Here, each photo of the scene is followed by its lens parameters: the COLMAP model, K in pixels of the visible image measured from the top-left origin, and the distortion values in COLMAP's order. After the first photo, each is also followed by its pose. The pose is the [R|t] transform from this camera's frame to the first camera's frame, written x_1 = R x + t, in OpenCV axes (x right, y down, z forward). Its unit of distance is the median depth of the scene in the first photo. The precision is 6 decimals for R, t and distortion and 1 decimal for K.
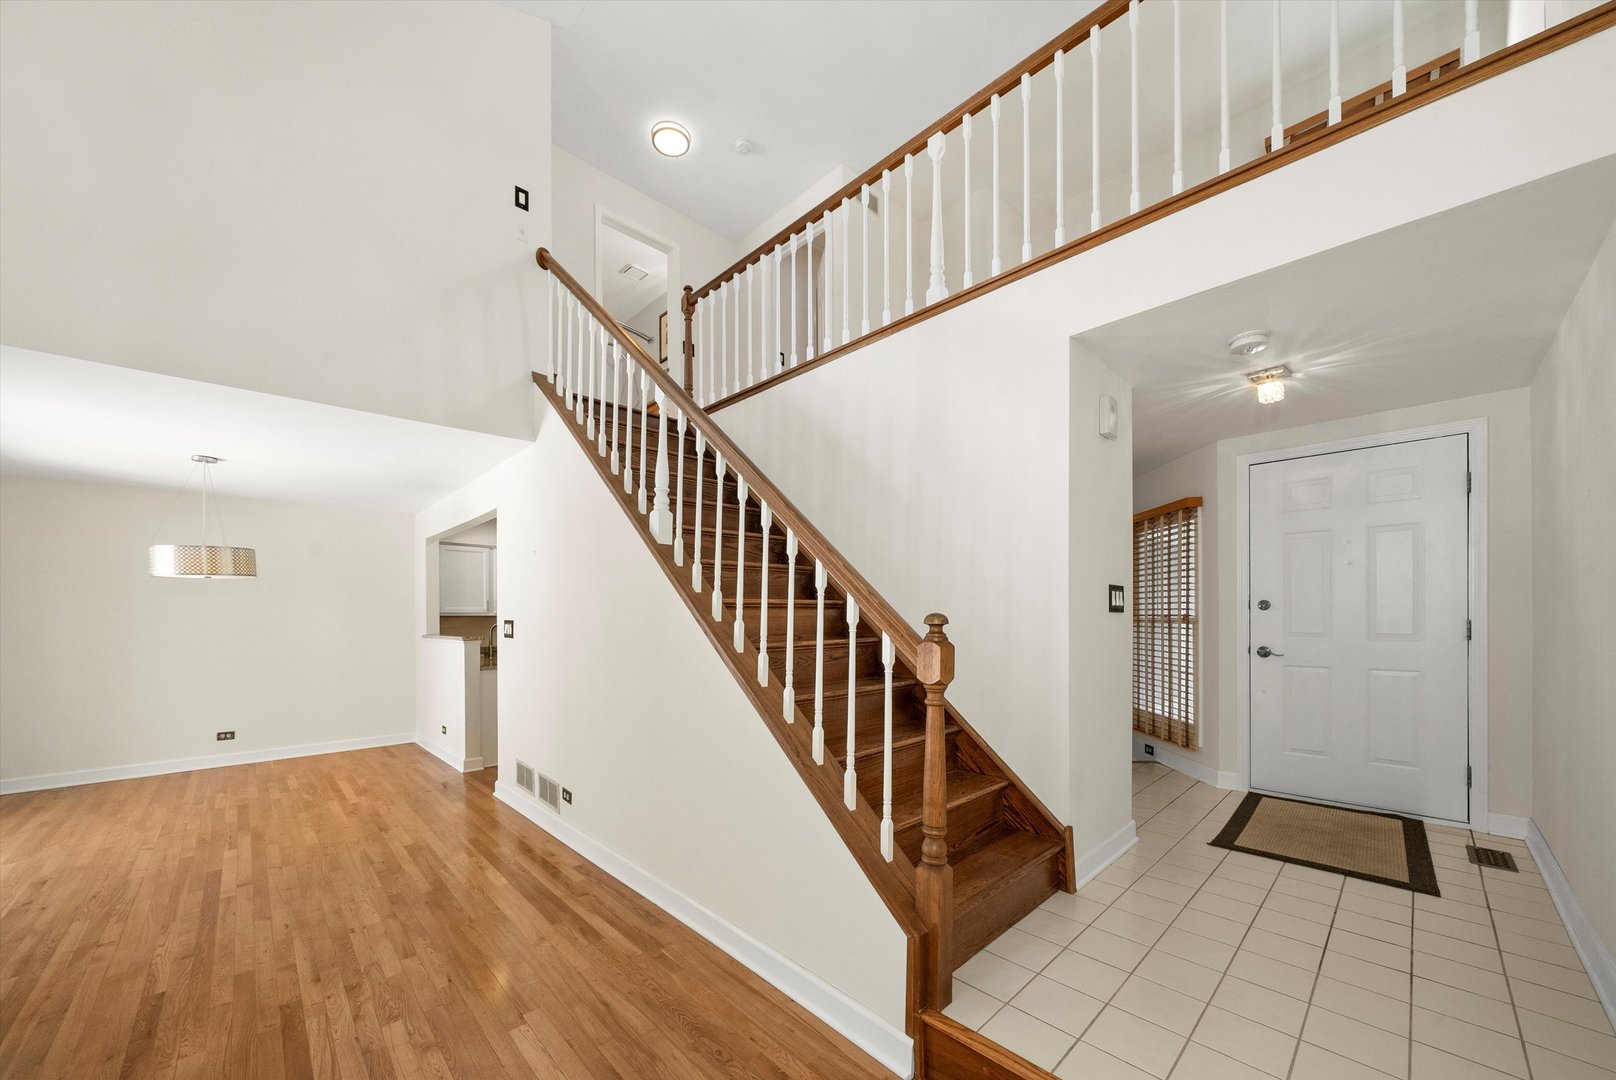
lens RADIAL K [[587.1, 0, 804.4], [0, 587.1, 616.4], [0, 0, 1]] dist [-0.002766, -0.000142]
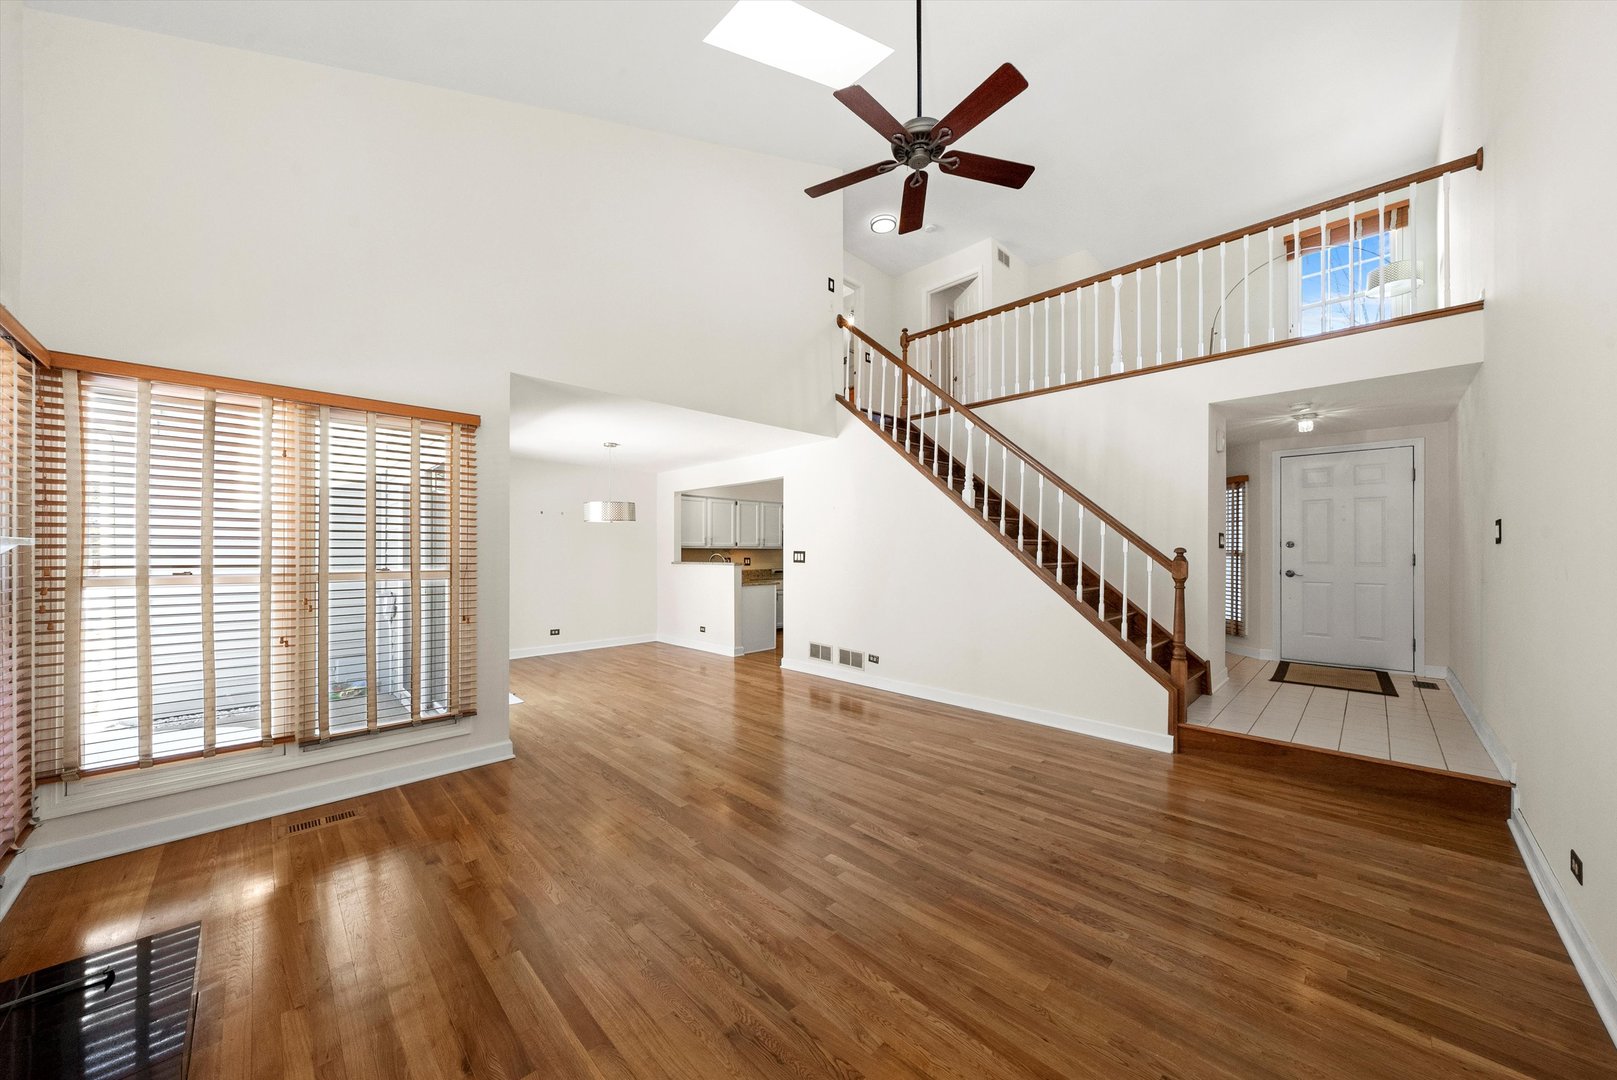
lens RADIAL K [[560.1, 0, 808.9], [0, 560.1, 548.9], [0, 0, 1]] dist [-0.000886, -0.000228]
pose [[0.999729, 0.006587, 0.022336, -0.686793], [-0.006495, 0.999970, -0.004168, 0.009046], [-0.022362, 0.004022, 0.999742, -0.611206]]
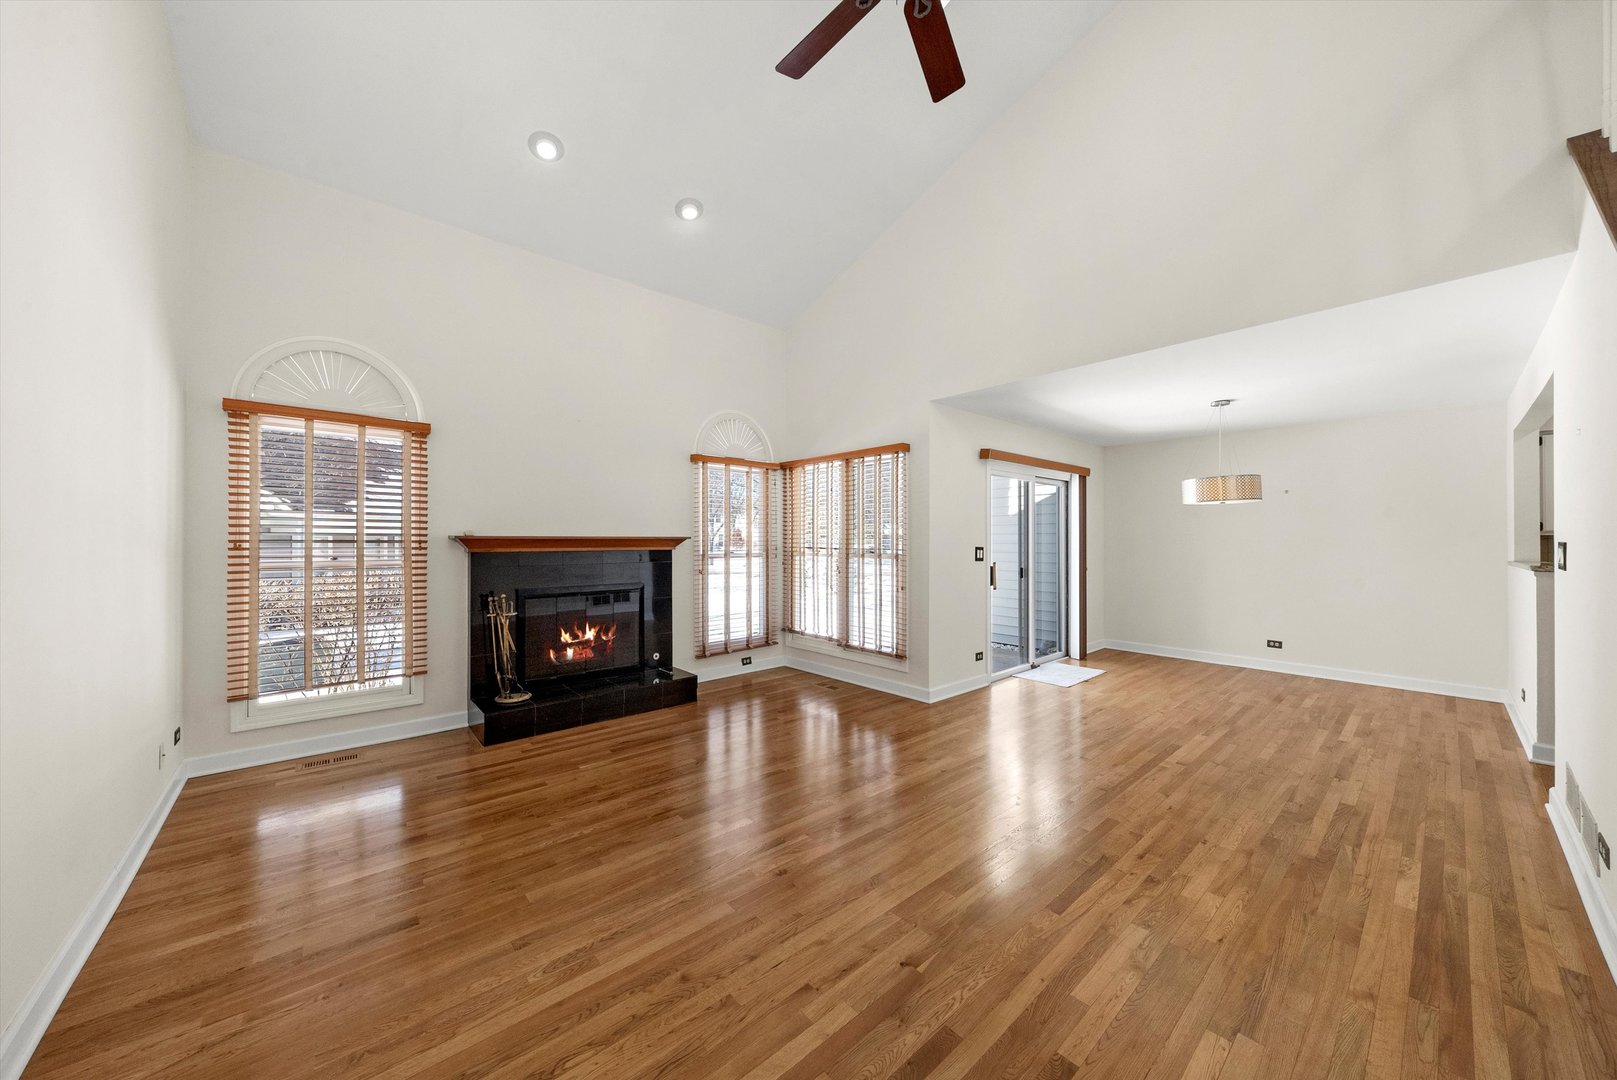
lens RADIAL K [[563.6, 0, 803.5], [0, 563.6, 537.0], [0, 0, 1]] dist [-0.002754, -0.000211]
pose [[-0.049720, 0.001249, -0.998762, 0.196943], [0.000427, 0.999999, 0.001229, 0.000416], [0.998763, -0.000365, -0.049721, 0.276885]]
